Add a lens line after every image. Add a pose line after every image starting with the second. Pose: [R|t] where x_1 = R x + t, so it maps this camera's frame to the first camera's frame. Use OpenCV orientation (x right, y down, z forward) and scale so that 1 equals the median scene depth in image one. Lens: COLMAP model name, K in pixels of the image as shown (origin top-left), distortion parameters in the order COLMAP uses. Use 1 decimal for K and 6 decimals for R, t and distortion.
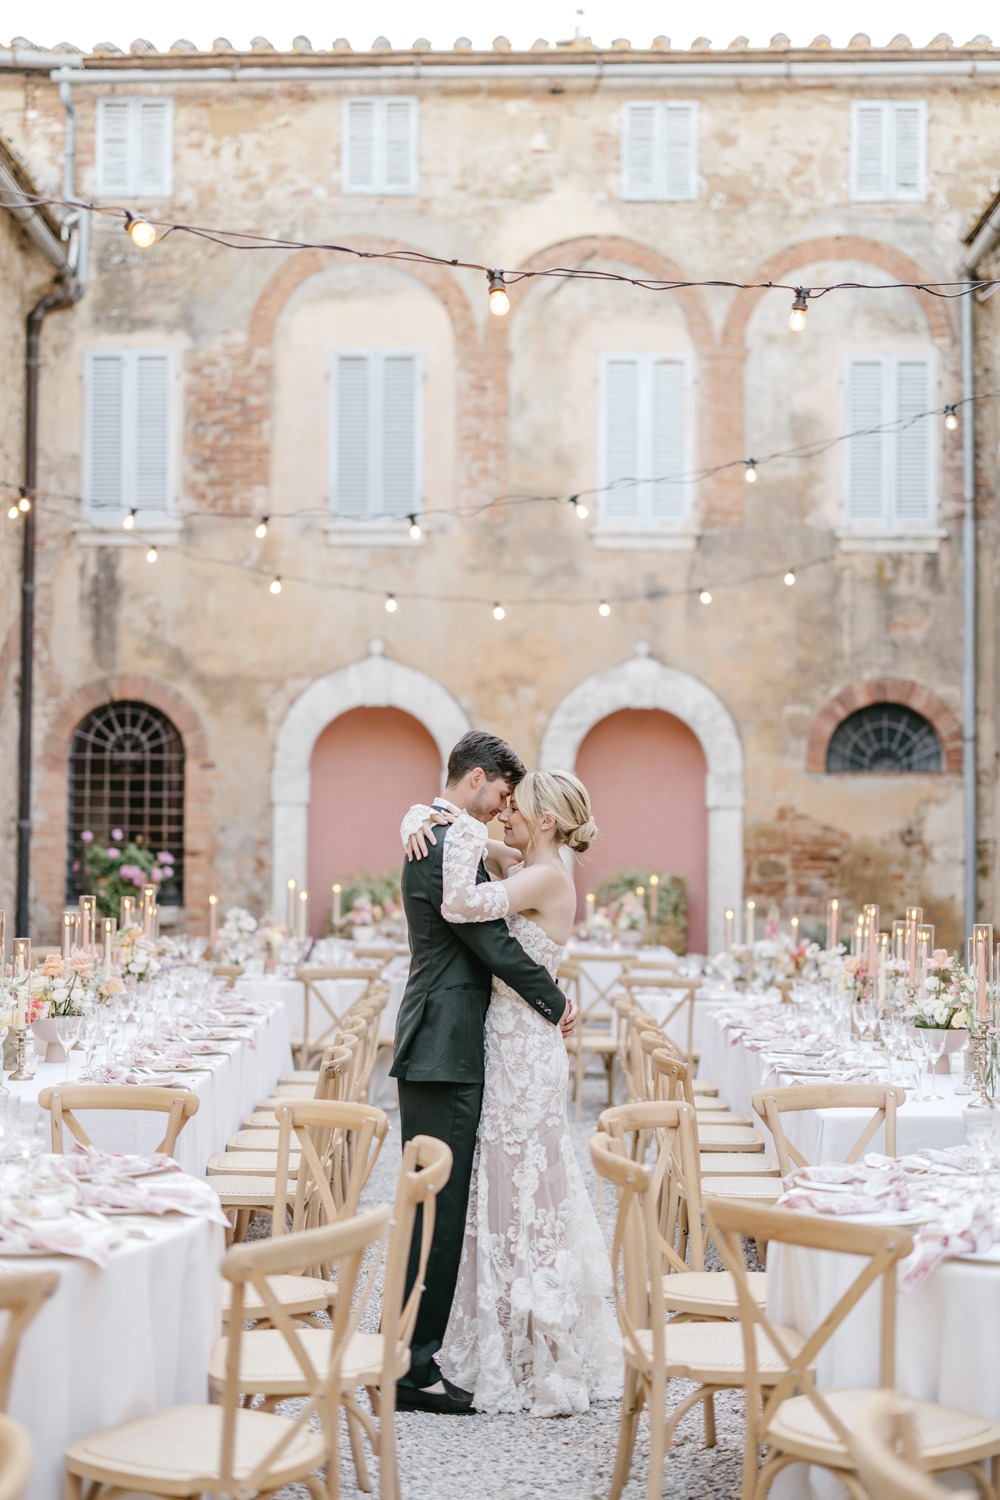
lens RADIAL K [[1182.0, 0, 498.9], [0, 1182.0, 760.3], [0, 0, 1]] dist [0.014915, 0.016119]
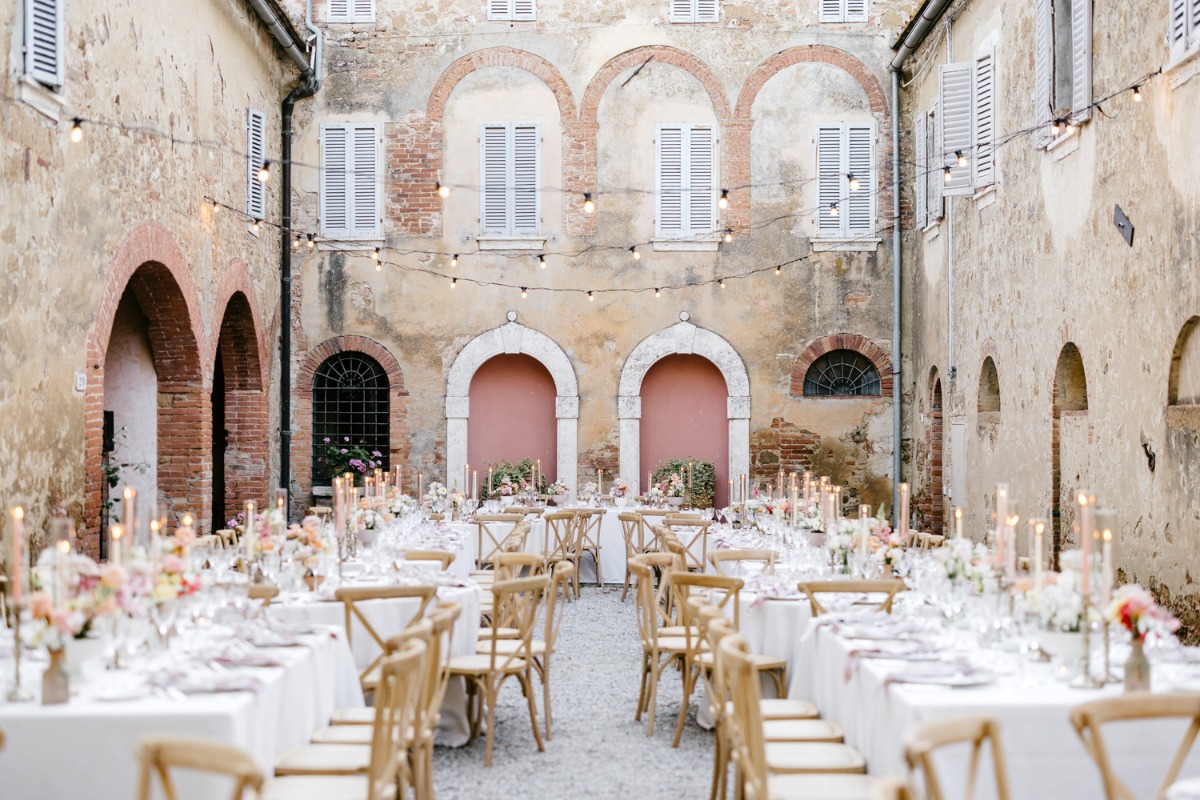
lens RADIAL K [[945.6, 0, 599.0], [0, 945.6, 396.3], [0, 0, 1]] dist [0.014915, 0.016119]
pose [[0.999961, -0.006631, 0.005859, 0.001905], [0.006526, 0.999821, 0.017755, -0.012567], [-0.005975, -0.017716, 0.999825, -0.234418]]
